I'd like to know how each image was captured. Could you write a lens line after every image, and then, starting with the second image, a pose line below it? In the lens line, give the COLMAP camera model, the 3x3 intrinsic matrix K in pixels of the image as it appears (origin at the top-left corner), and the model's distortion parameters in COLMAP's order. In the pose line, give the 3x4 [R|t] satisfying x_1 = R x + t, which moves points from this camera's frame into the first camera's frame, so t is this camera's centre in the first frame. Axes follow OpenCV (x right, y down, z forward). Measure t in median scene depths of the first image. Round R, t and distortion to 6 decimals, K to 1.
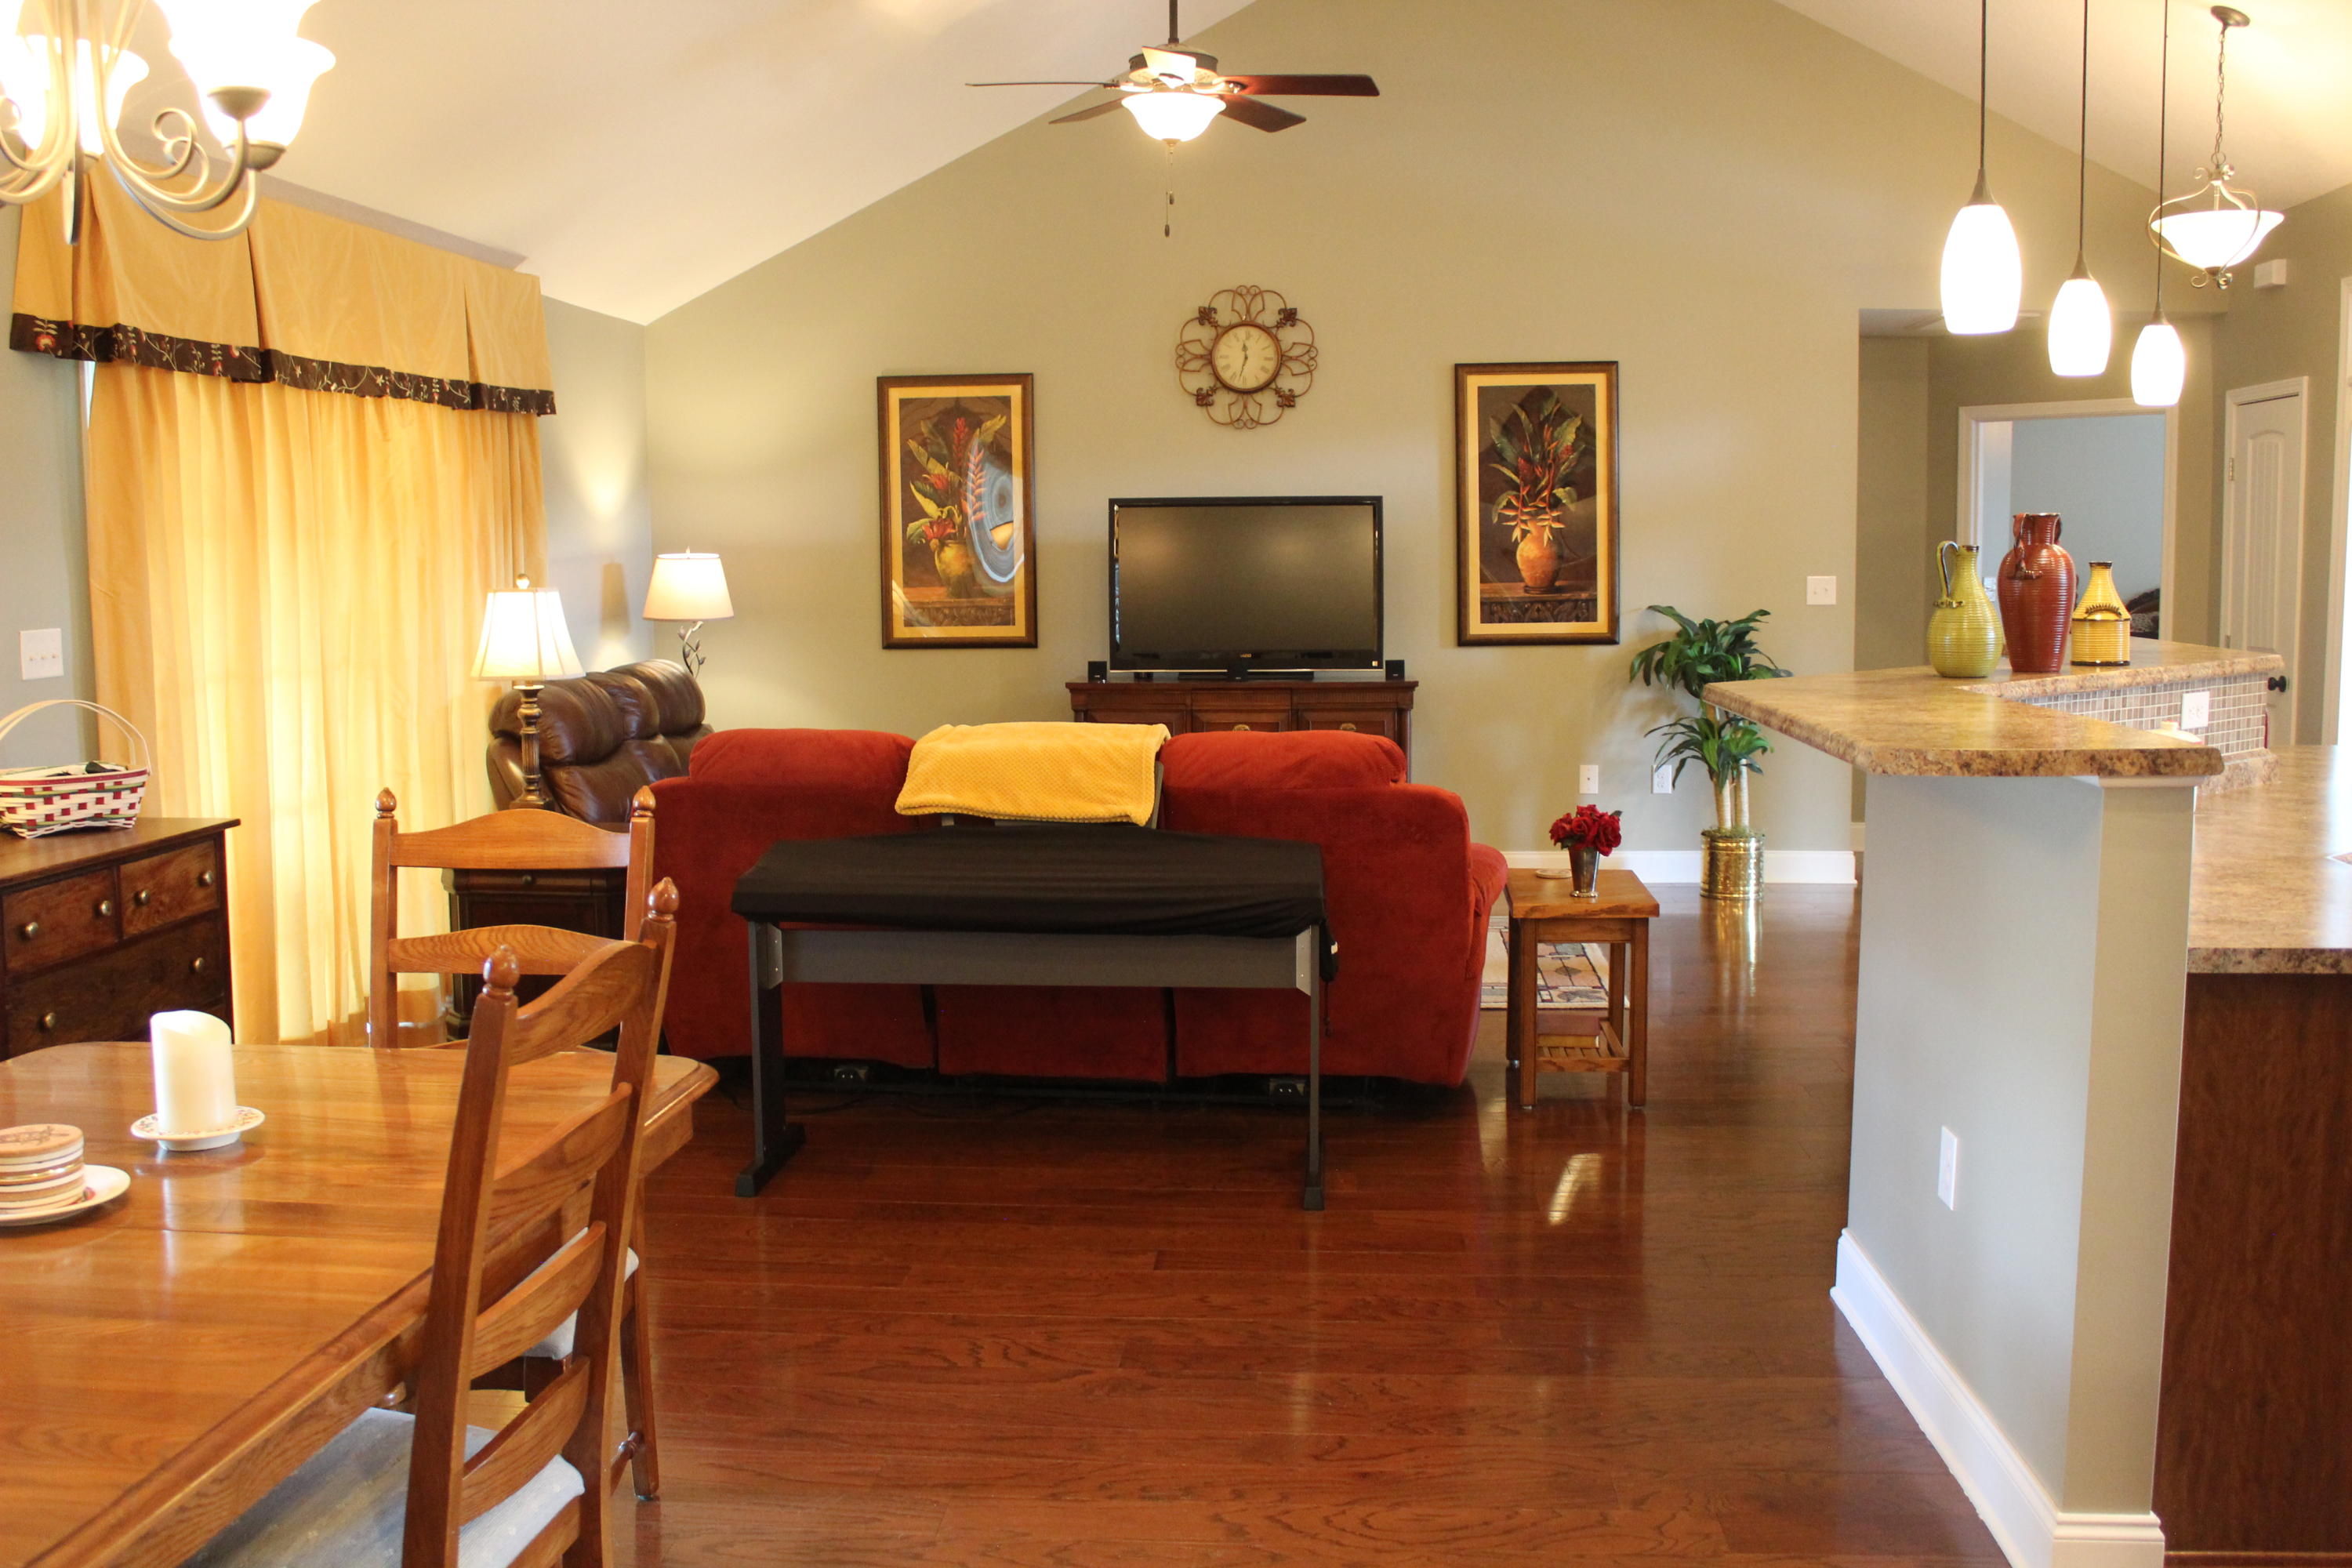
lens RADIAL K [[2161.7, 0, 1176.0], [0, 2161.7, 784.0], [0, 0, 1]] dist [-0.161377, 0.136245]
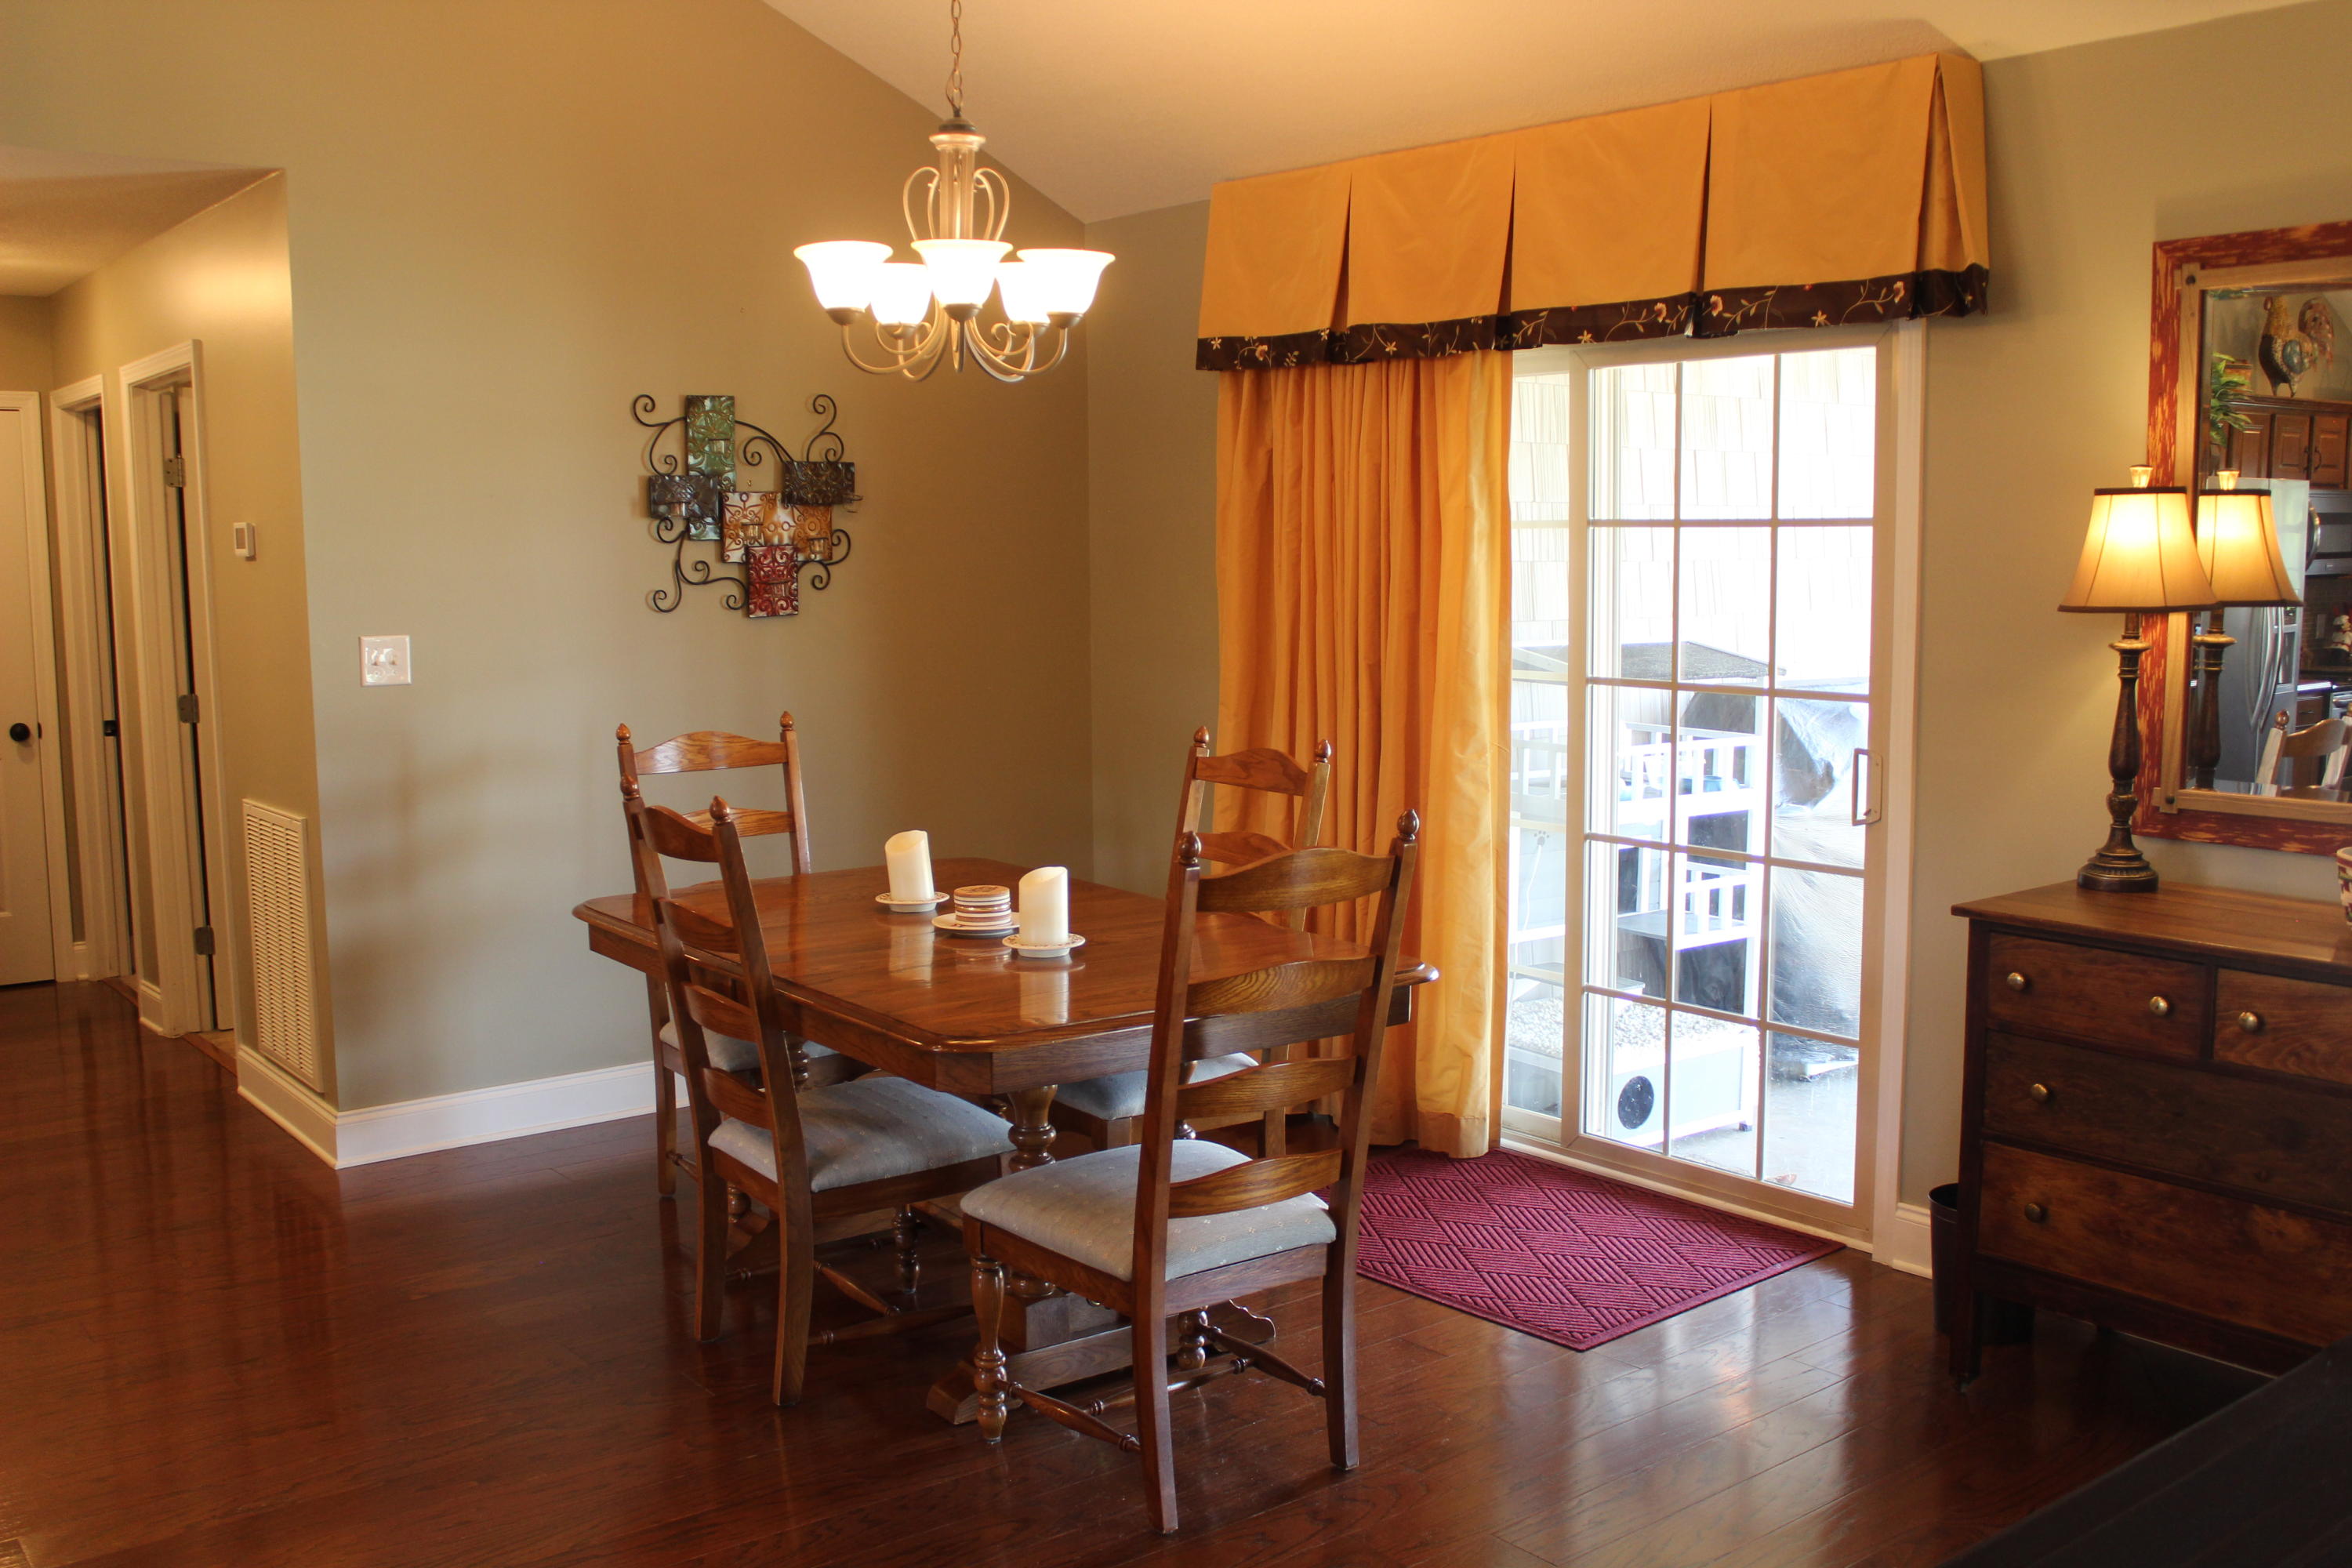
lens RADIAL K [[2161.7, 0, 1176.0], [0, 2161.7, 784.0], [0, 0, 1]] dist [-0.161377, 0.136245]
pose [[-0.740780, 0.084604, -0.666399, 0.199635], [-0.063811, 0.978689, 0.195184, -0.106937], [0.668710, 0.187112, -0.719594, 0.890760]]
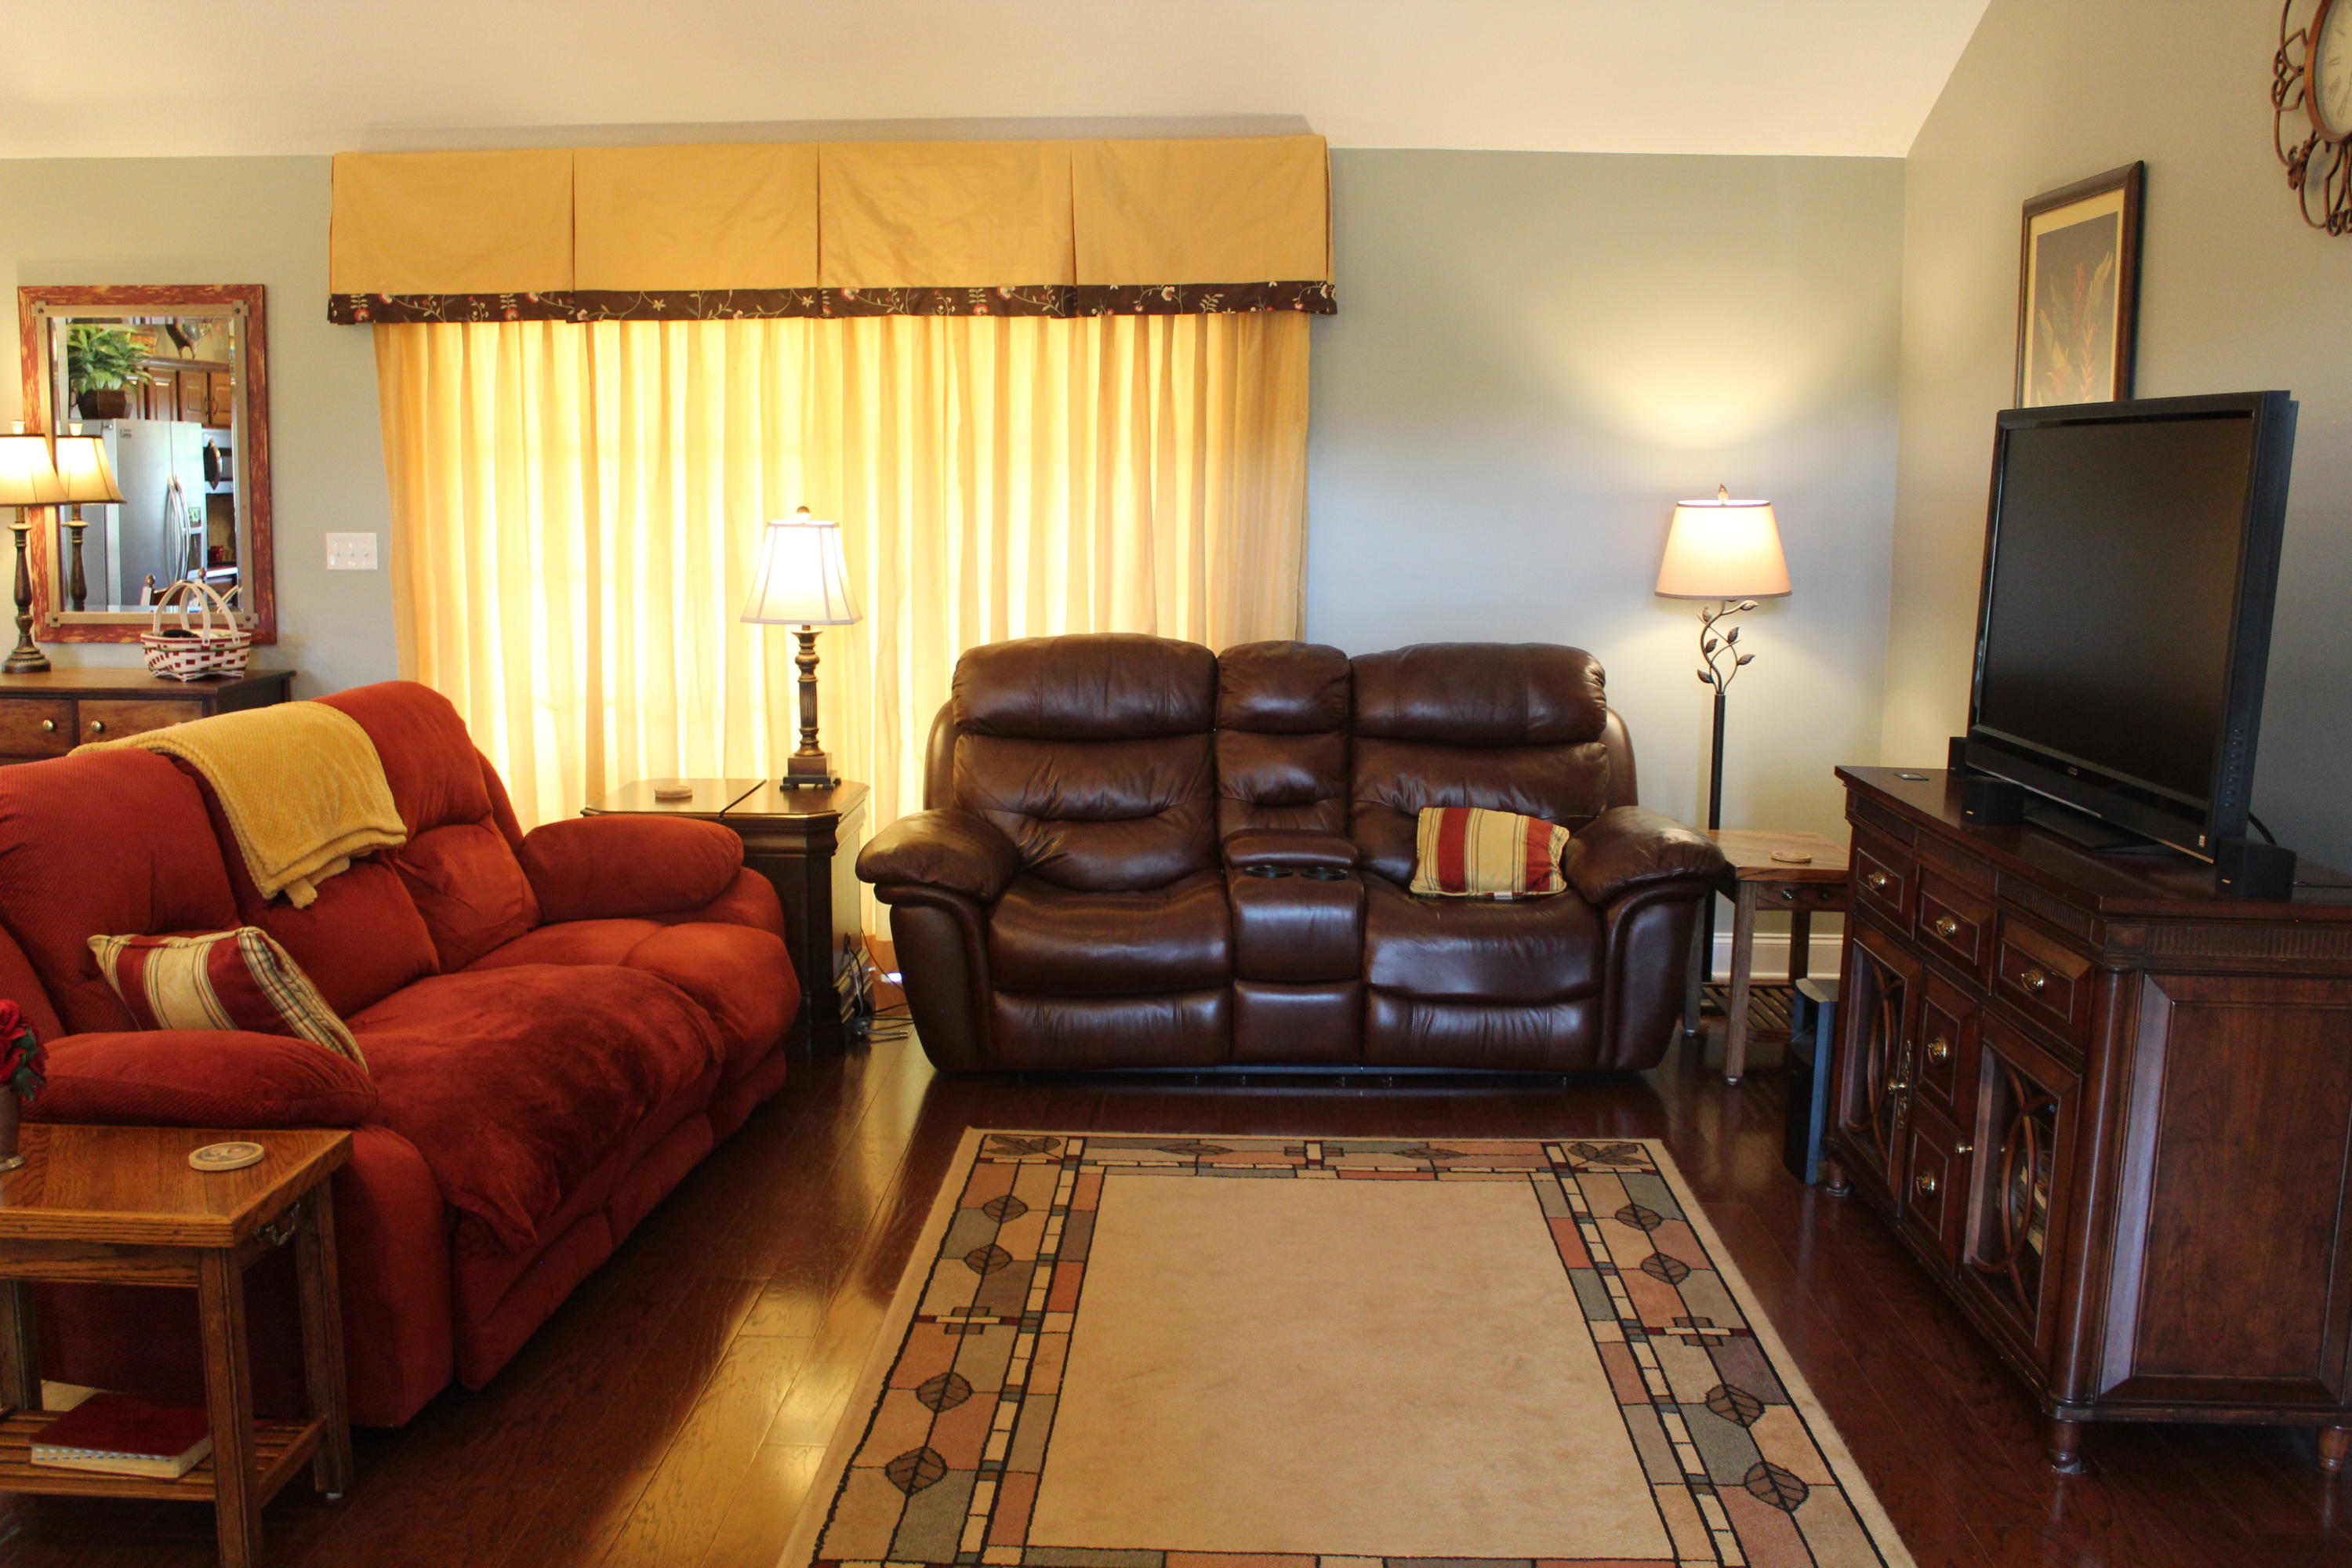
lens RADIAL K [[2161.7, 0, 1176.0], [0, 2161.7, 784.0], [0, 0, 1]] dist [-0.161377, 0.136245]
pose [[0.040425, 0.147739, -0.988200, 0.639848], [-0.120878, 0.982468, 0.141937, -0.134768], [0.991844, 0.113713, 0.057574, 1.150797]]
